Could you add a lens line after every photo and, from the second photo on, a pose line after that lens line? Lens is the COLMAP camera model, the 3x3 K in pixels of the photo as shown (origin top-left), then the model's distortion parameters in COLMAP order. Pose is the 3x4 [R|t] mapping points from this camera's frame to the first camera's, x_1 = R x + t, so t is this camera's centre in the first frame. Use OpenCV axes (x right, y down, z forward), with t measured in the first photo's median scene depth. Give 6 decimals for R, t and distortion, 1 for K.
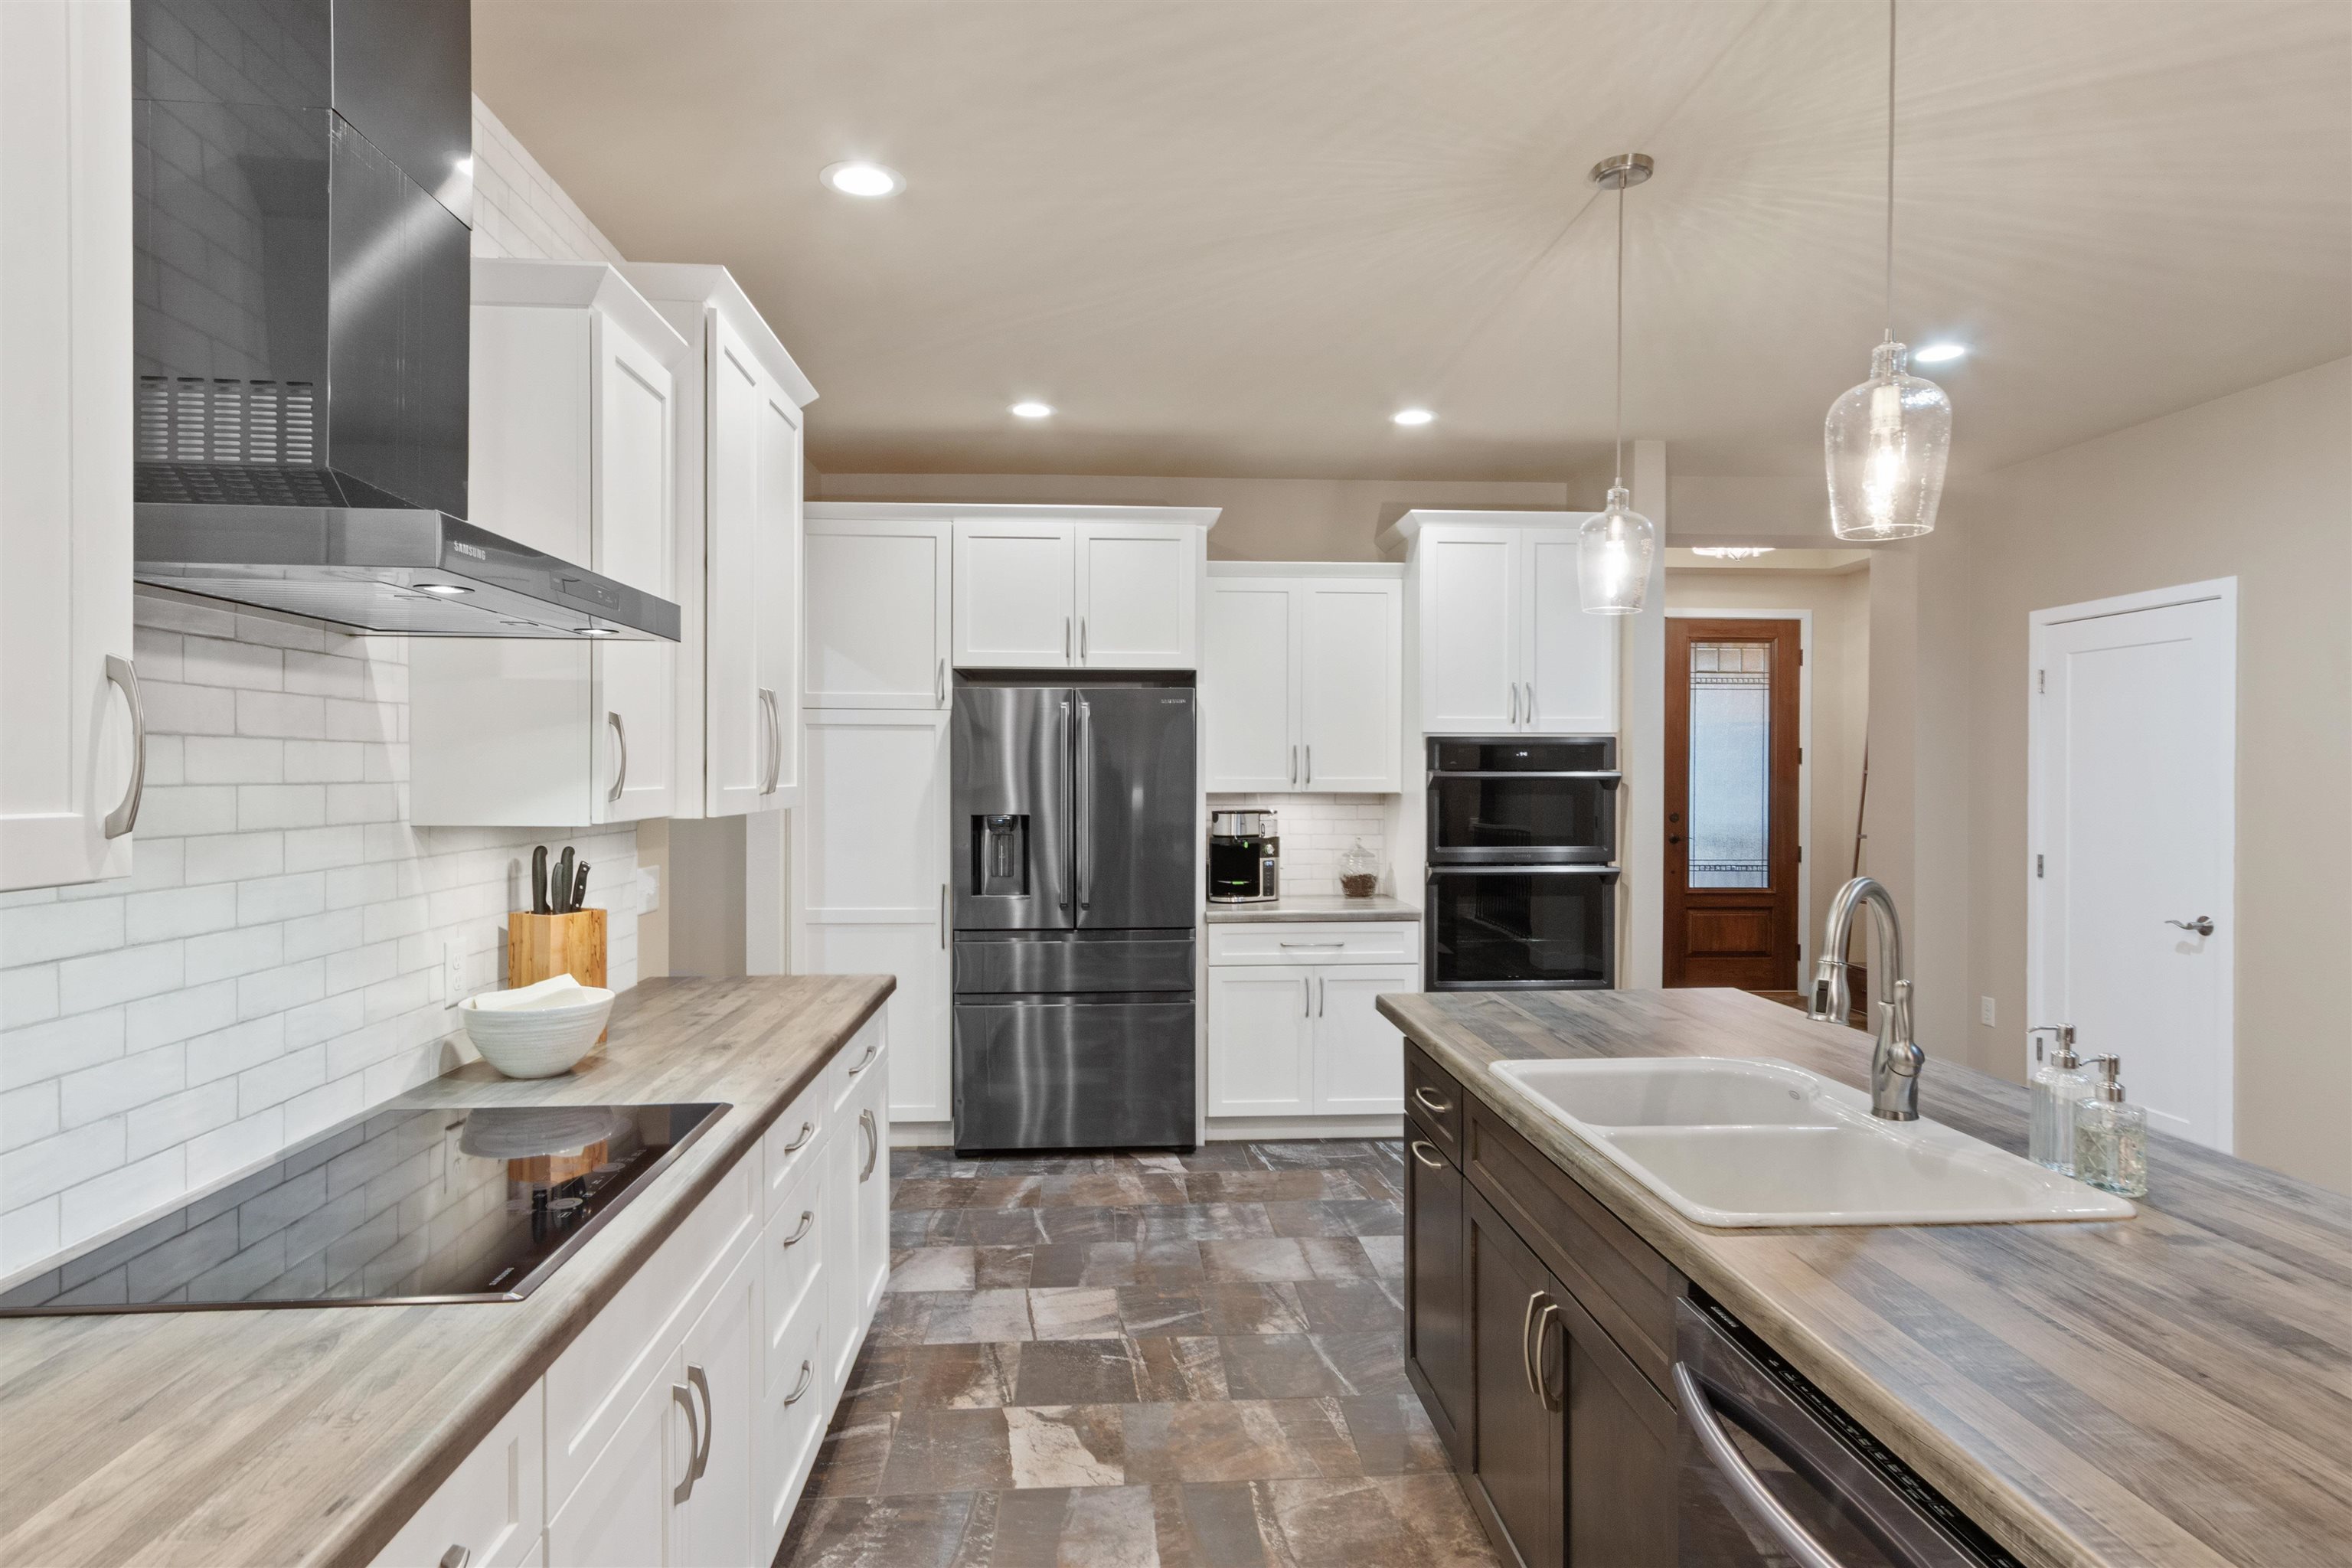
lens RADIAL K [[1179.1, 0, 1165.0], [0, 1179.1, 775.4], [0, 0, 1]] dist [0.000107, -0.000105]
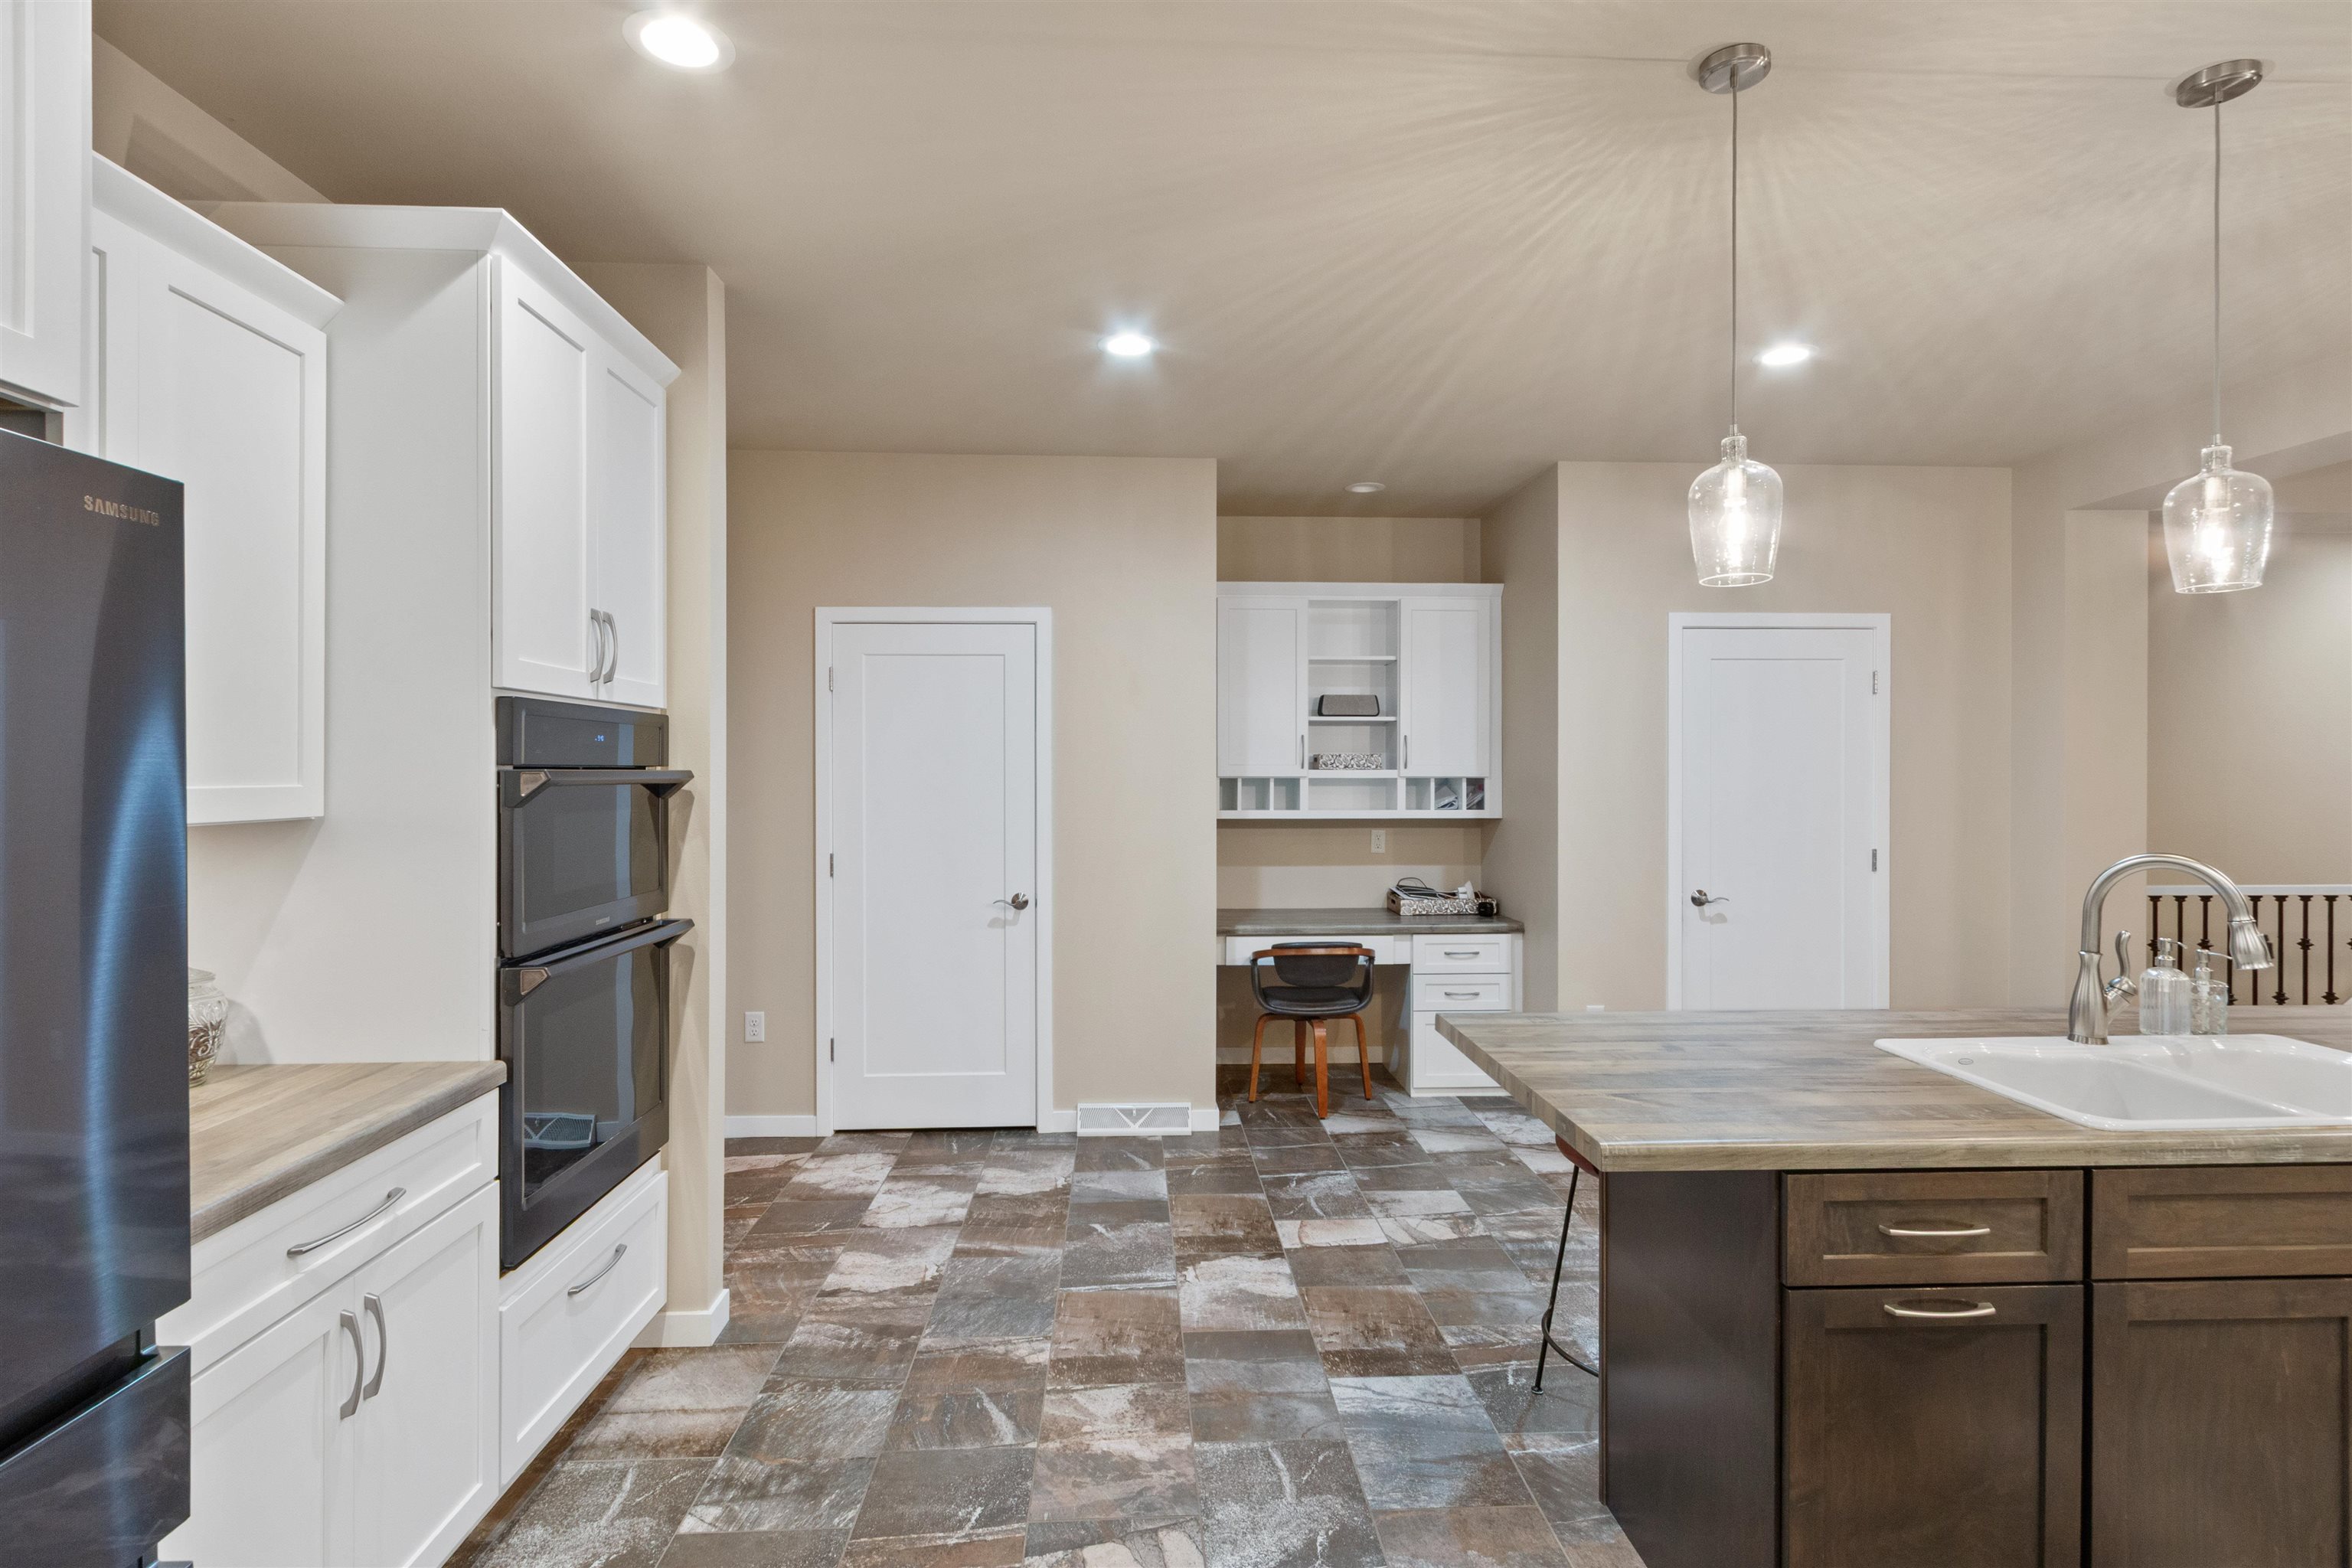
lens RADIAL K [[1179.1, 0, 1165.0], [0, 1179.1, 775.4], [0, 0, 1]] dist [0.000107, -0.000105]
pose [[0.022440, -0.004917, 0.999736, -0.248407], [0.004494, 0.999978, 0.004818, -0.002284], [-0.999738, 0.004384, 0.022462, 0.710865]]
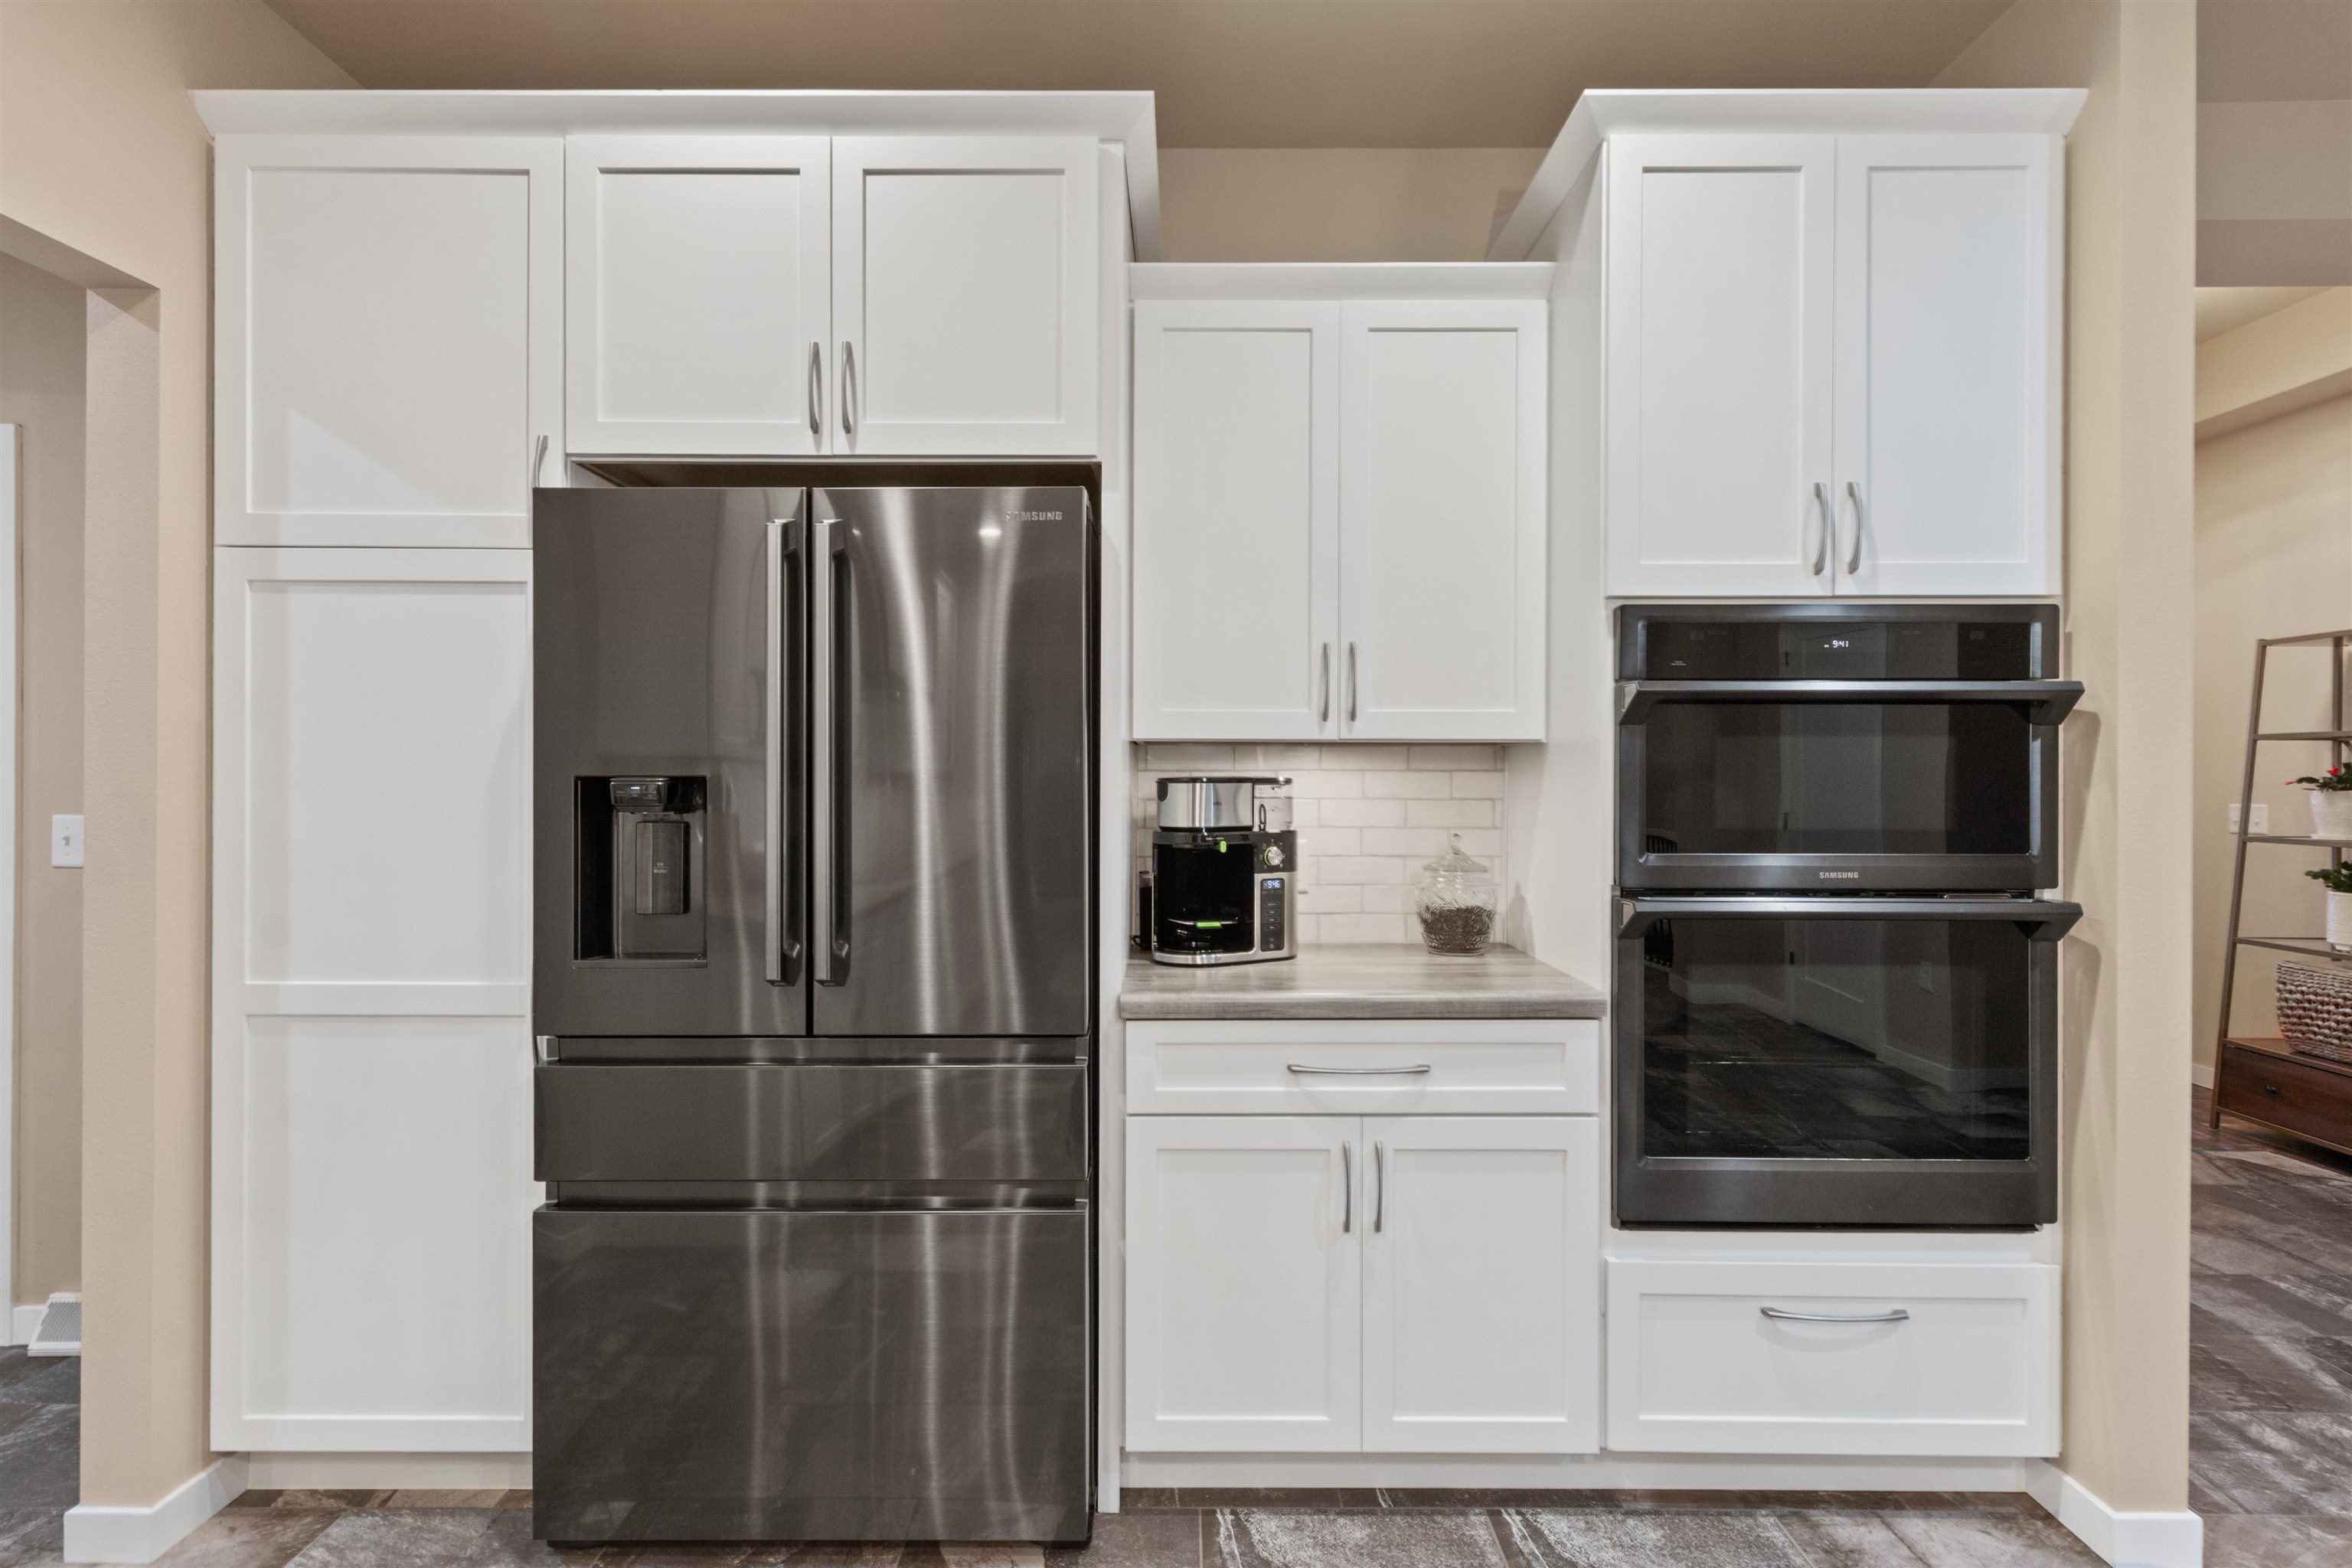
lens RADIAL K [[1121.4, 0, 1174.1], [0, 1121.4, 777.3], [0, 0, 1]] dist [0.004956, 0.000259]
pose [[0.998325, 0.000600, -0.057846, 0.077864], [-0.000720, 0.999998, -0.002049, 0.032408], [0.057844, 0.002087, 0.998323, 0.556960]]
